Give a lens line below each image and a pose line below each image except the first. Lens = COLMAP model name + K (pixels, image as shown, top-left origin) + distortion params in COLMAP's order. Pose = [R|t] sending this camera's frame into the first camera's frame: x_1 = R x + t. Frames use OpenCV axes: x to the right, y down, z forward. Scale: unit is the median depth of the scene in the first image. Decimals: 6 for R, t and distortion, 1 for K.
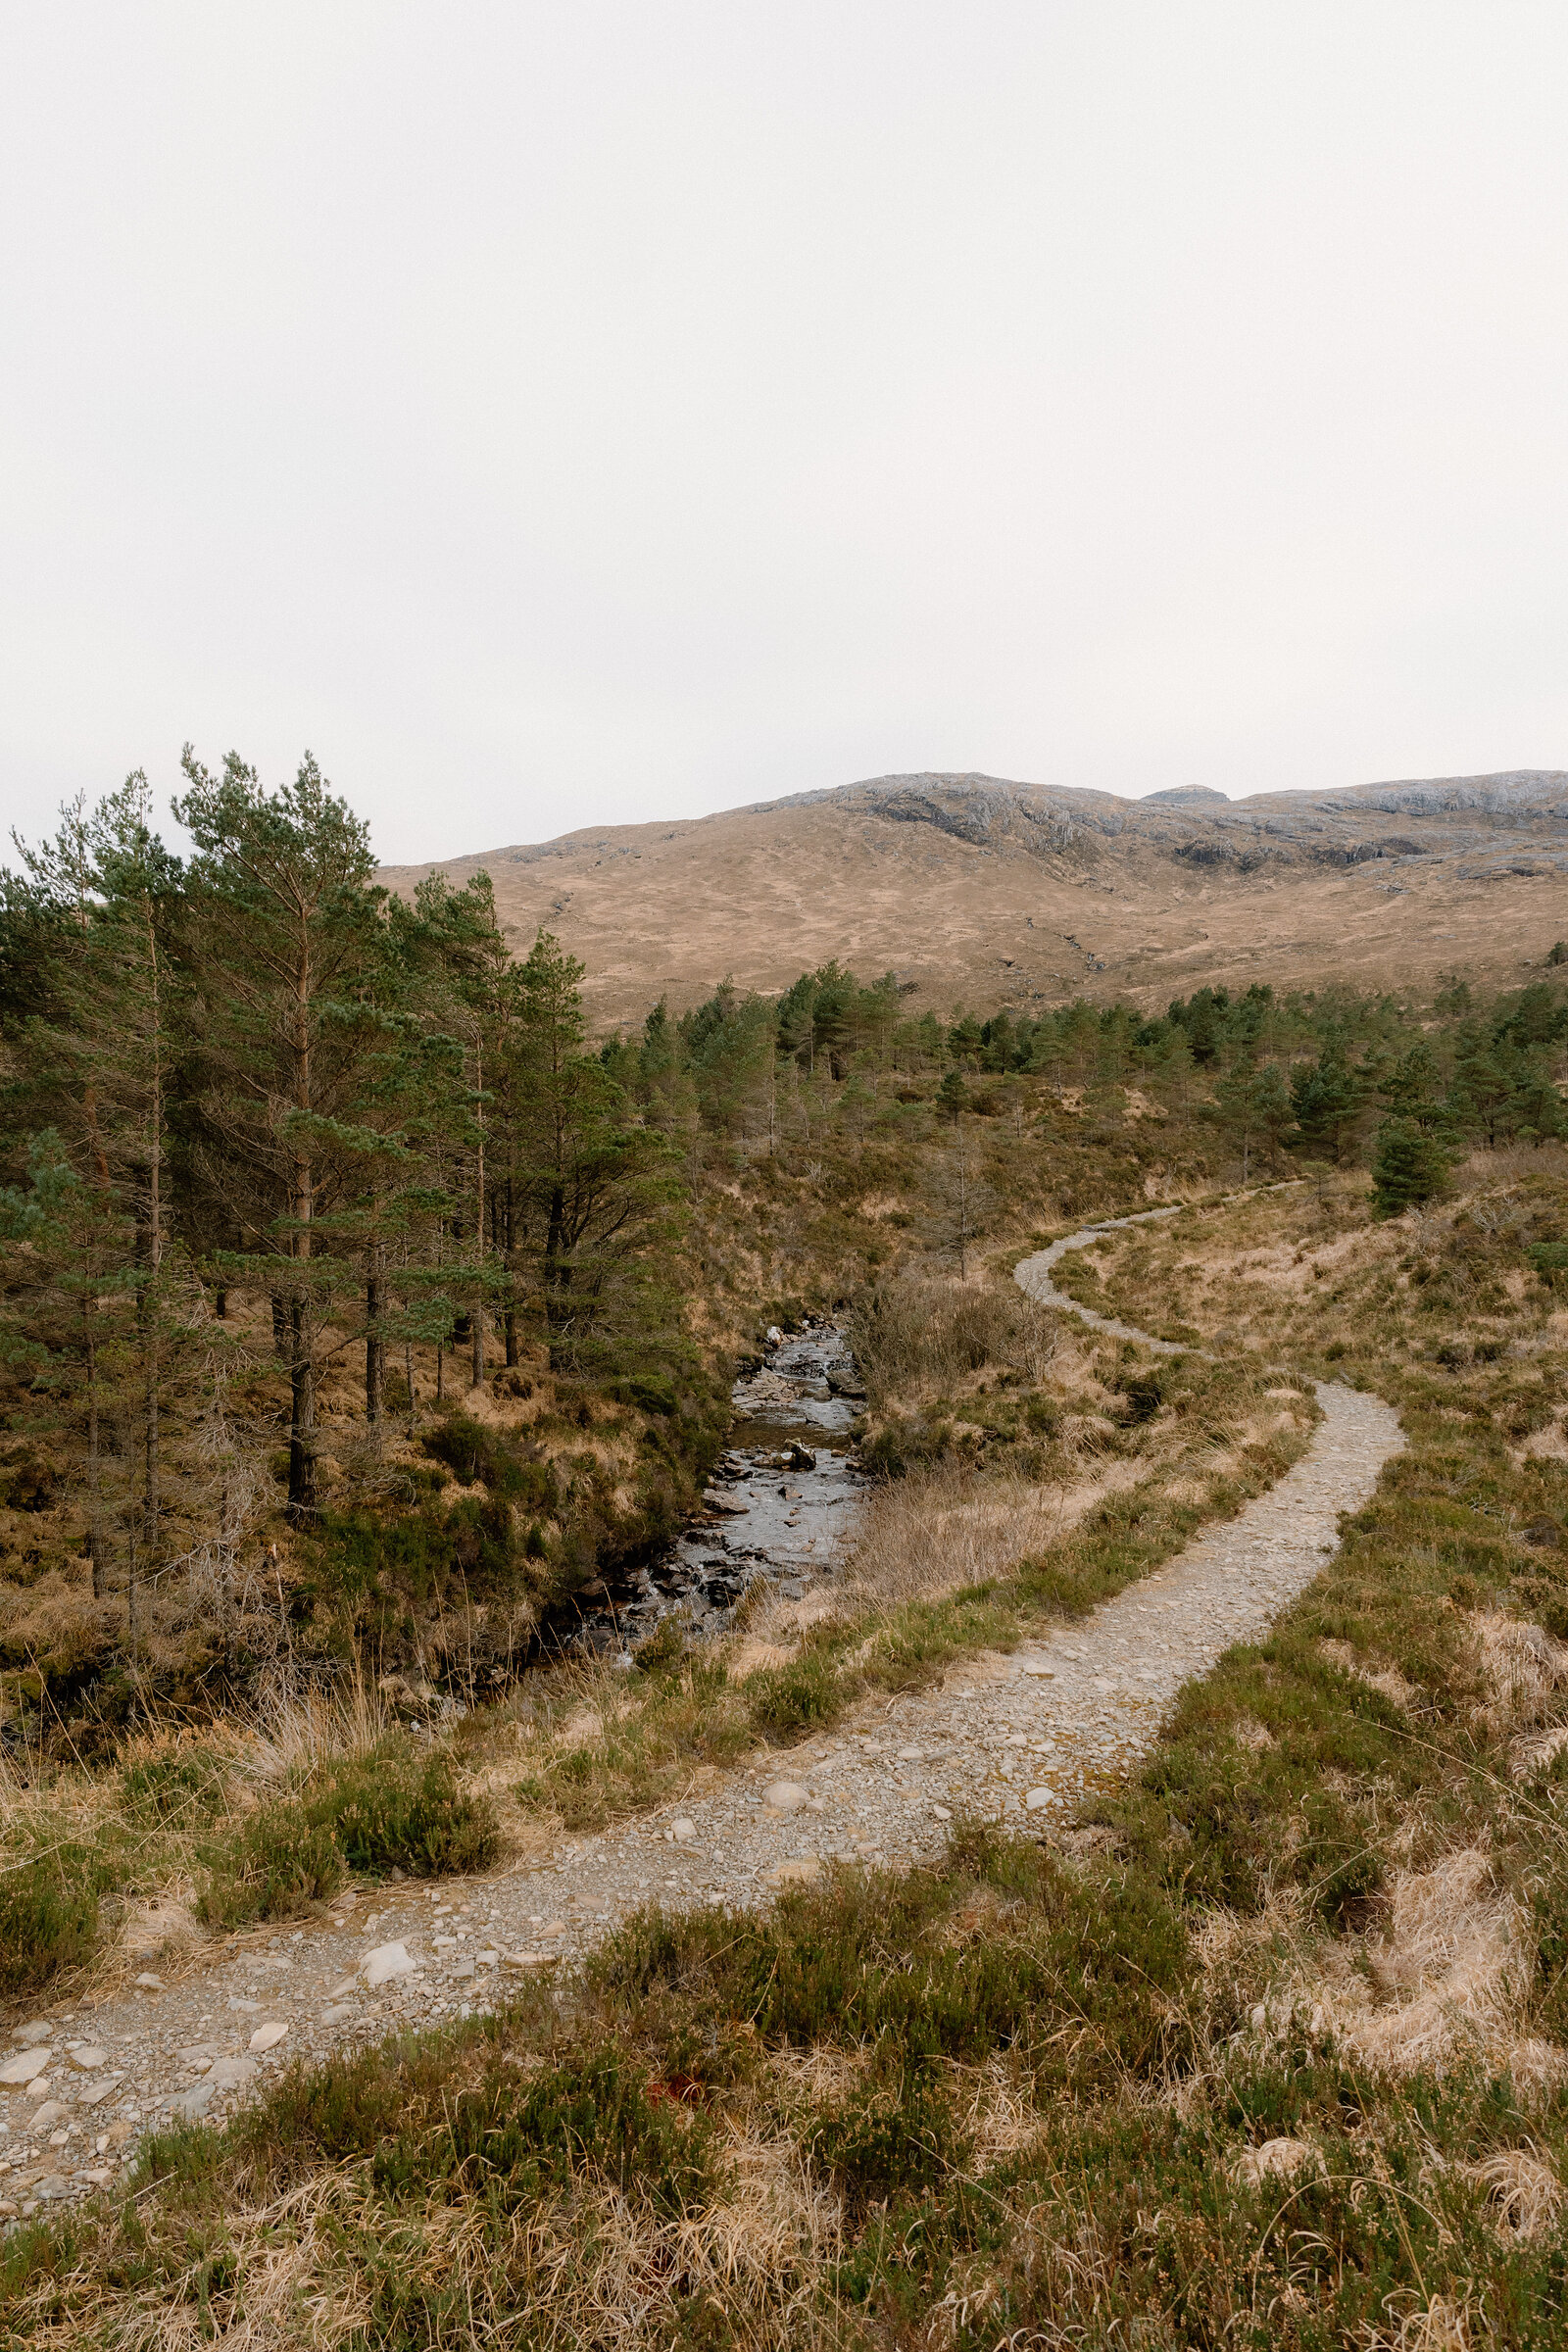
lens RADIAL K [[1536.5, 0, 787.9], [0, 1536.5, 1175.0], [0, 0, 1]] dist [-0.024073, 0.009077]
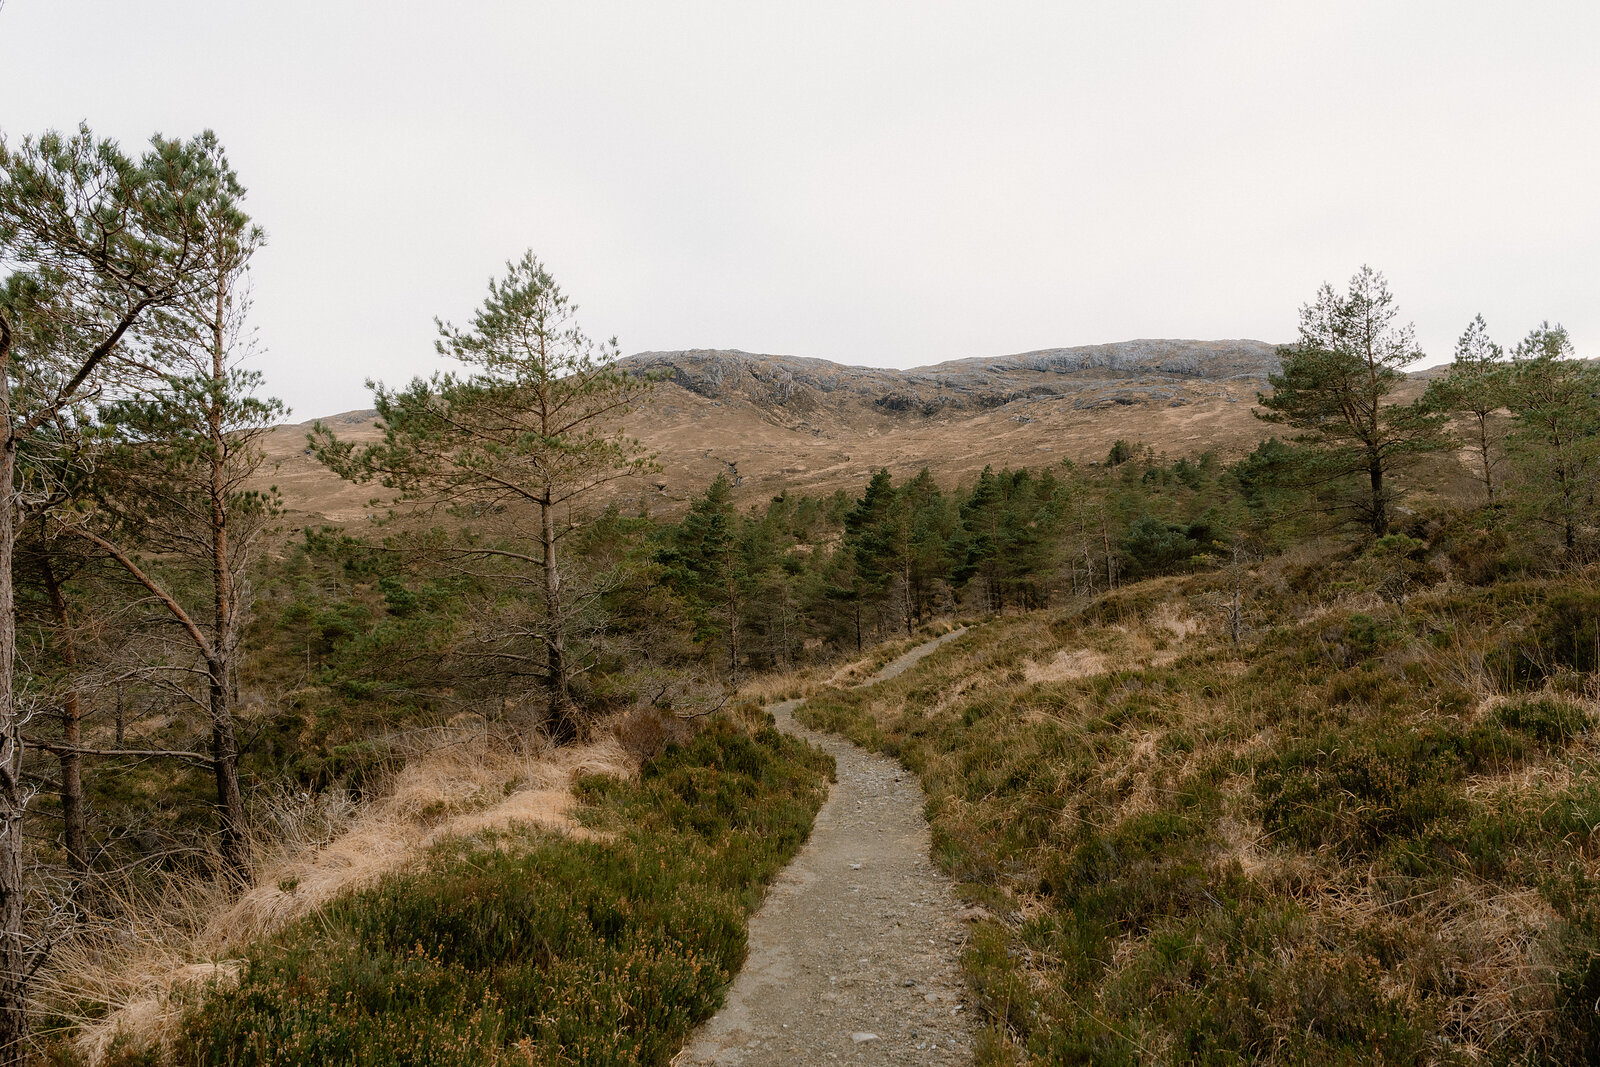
lens RADIAL K [[1072.5, 0, 803.4], [0, 1072.5, 533.6], [0, 0, 1]] dist [-0.016987, 0.003256]
pose [[0.992848, -0.034014, 0.114436, 0.891102], [0.046031, 0.993505, -0.104061, -0.124681], [-0.110153, 0.108585, 0.987965, 1.395545]]
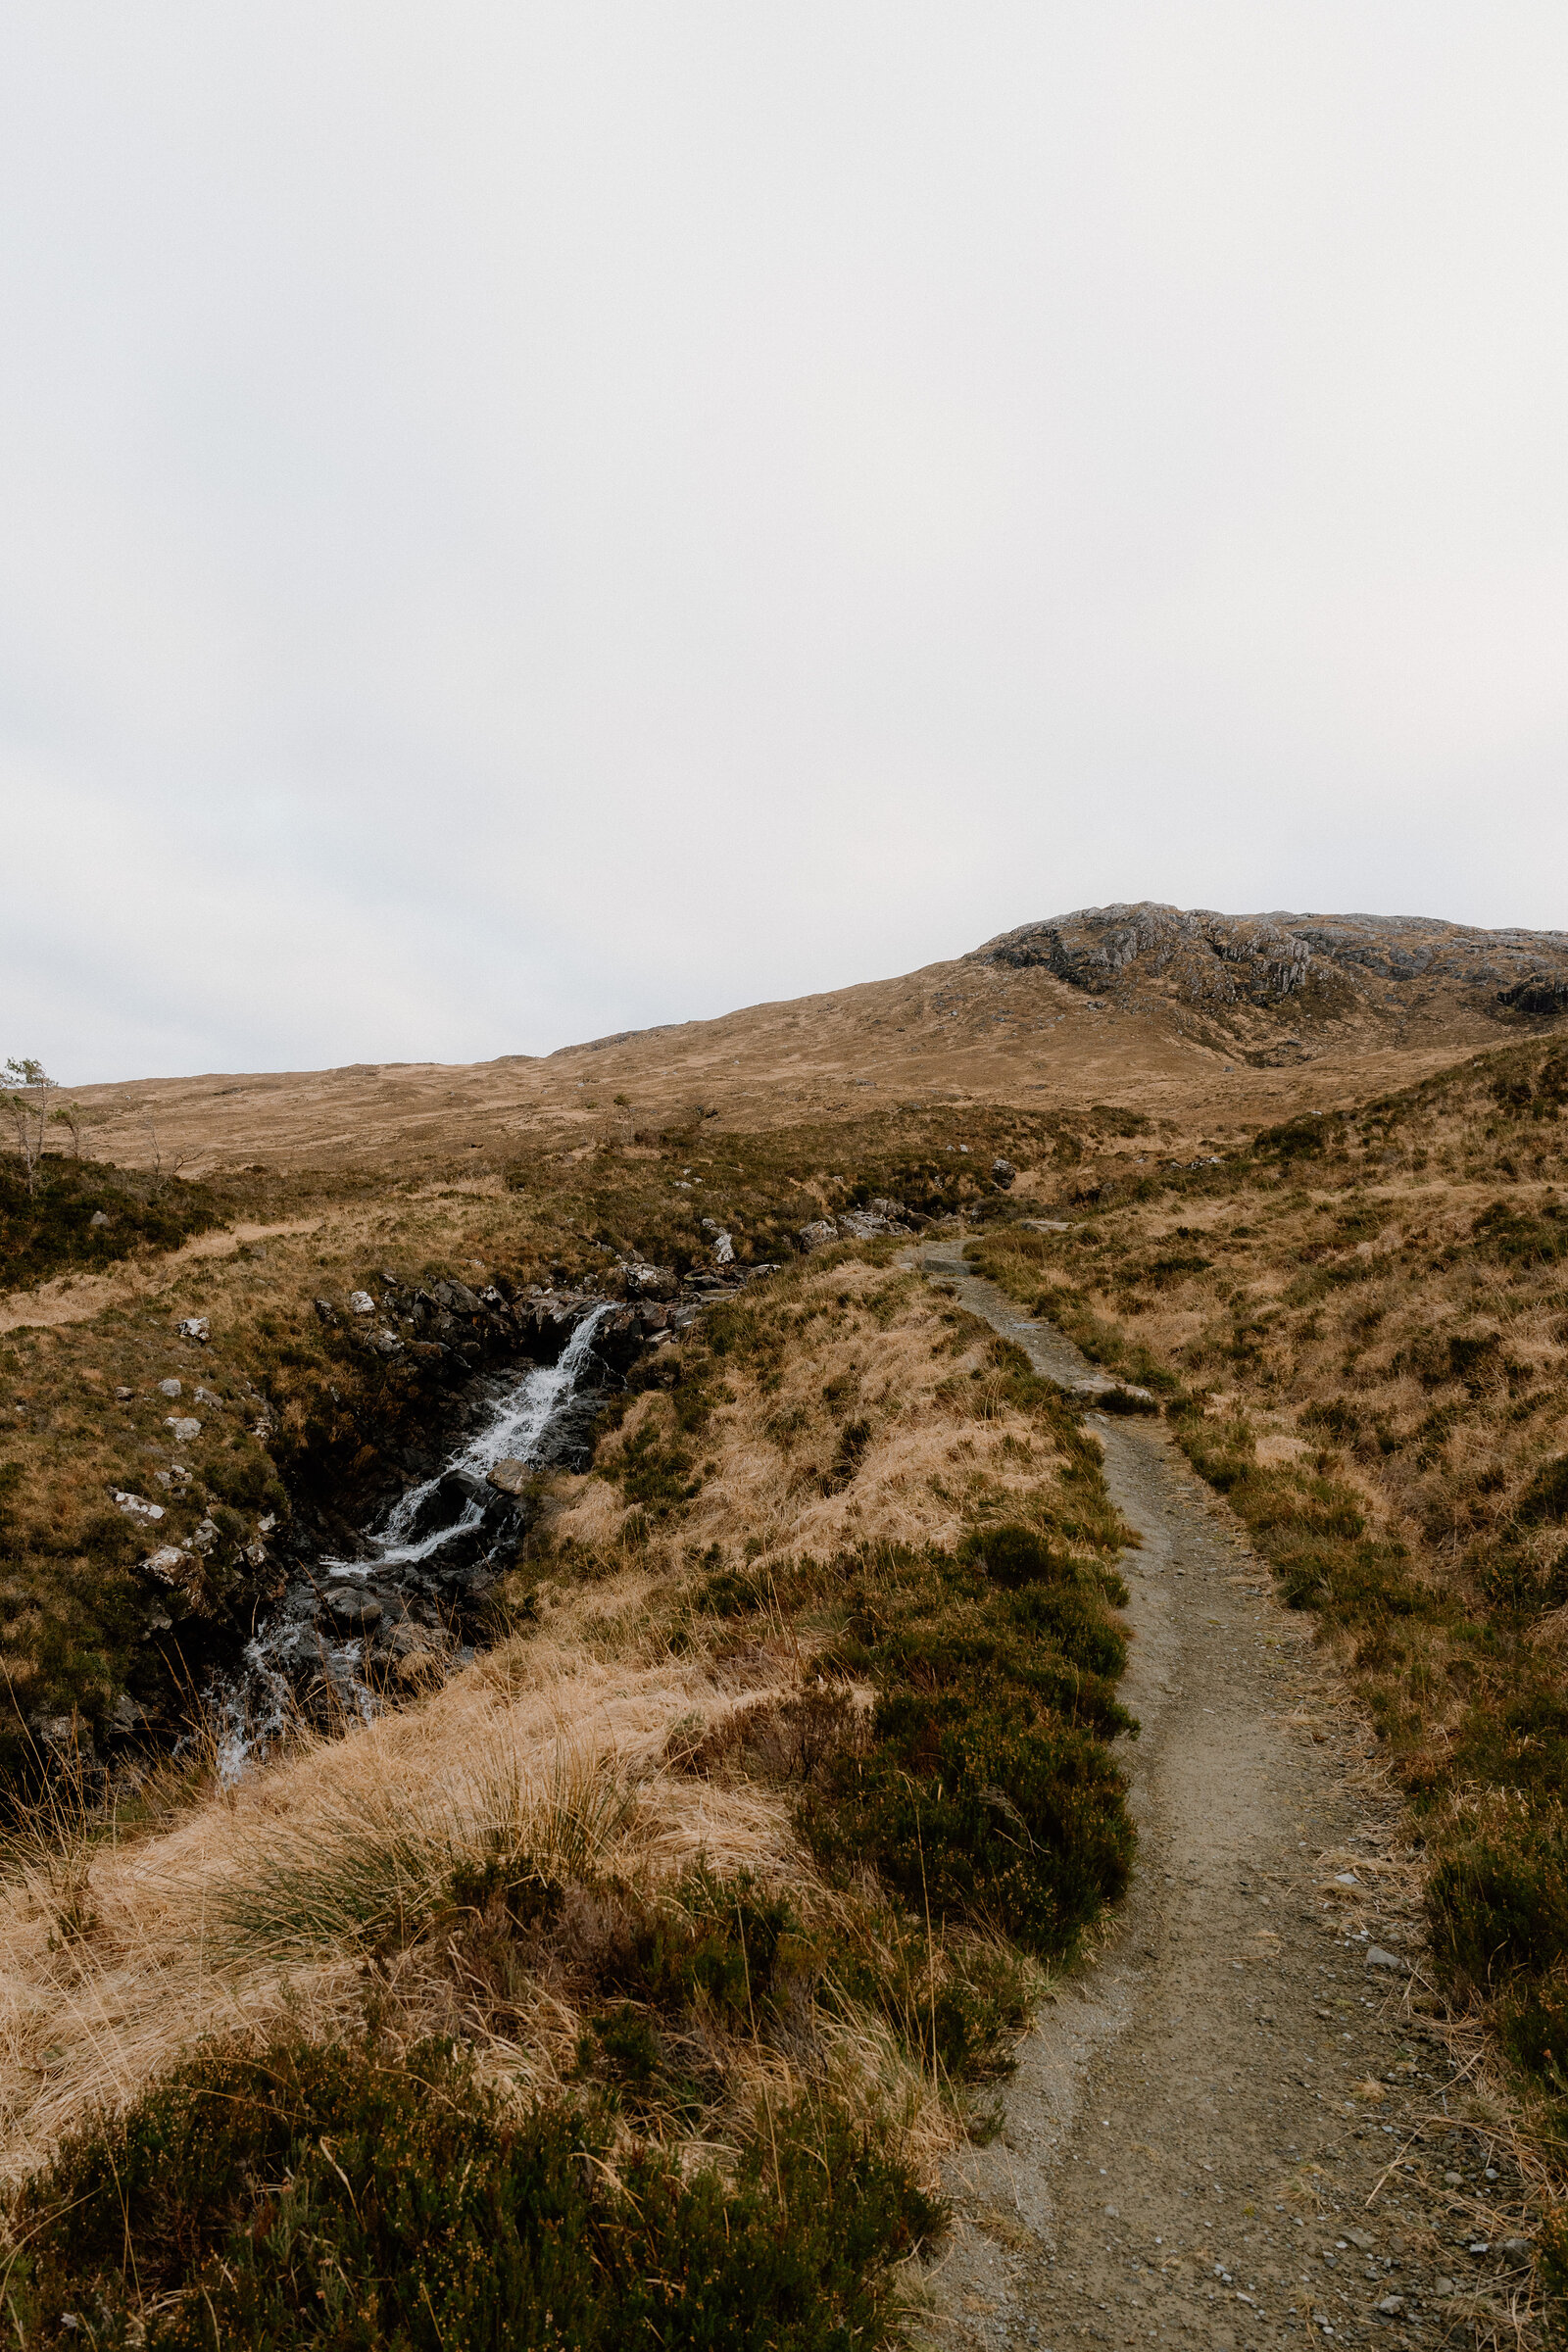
lens RADIAL K [[1576.6, 0, 787.0], [0, 1576.6, 1182.6], [0, 0, 1]] dist [-0.016987, 0.003256]
pose [[0.923384, -0.000829, -0.383877, 2.370172], [-0.053443, 0.989982, -0.130691, -0.468927], [0.380140, 0.141194, 0.914089, 3.570814]]
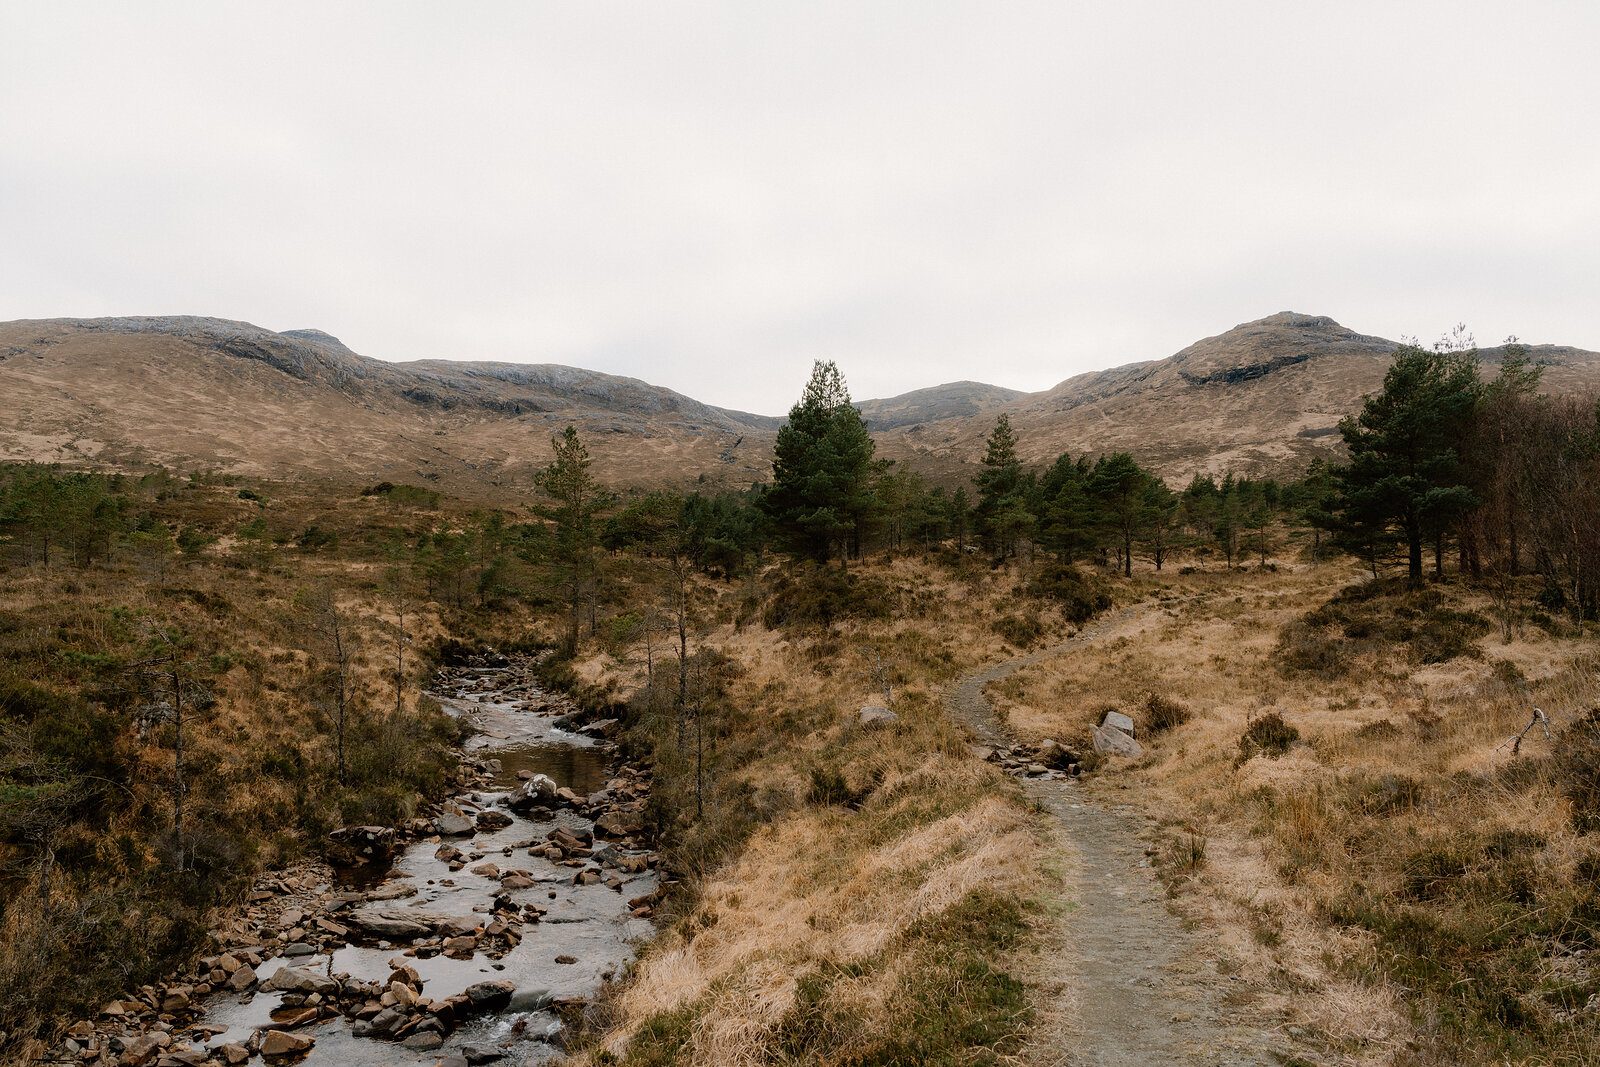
lens RADIAL K [[1045.3, 0, 805.0], [0, 1045.3, 531.7], [0, 0, 1]] dist [-0.024073, 0.009077]
pose [[0.715543, 0.015690, 0.698393, -2.514520], [0.024006, 0.998605, -0.047030, 0.147078], [-0.698156, 0.050418, 0.714168, -1.648308]]
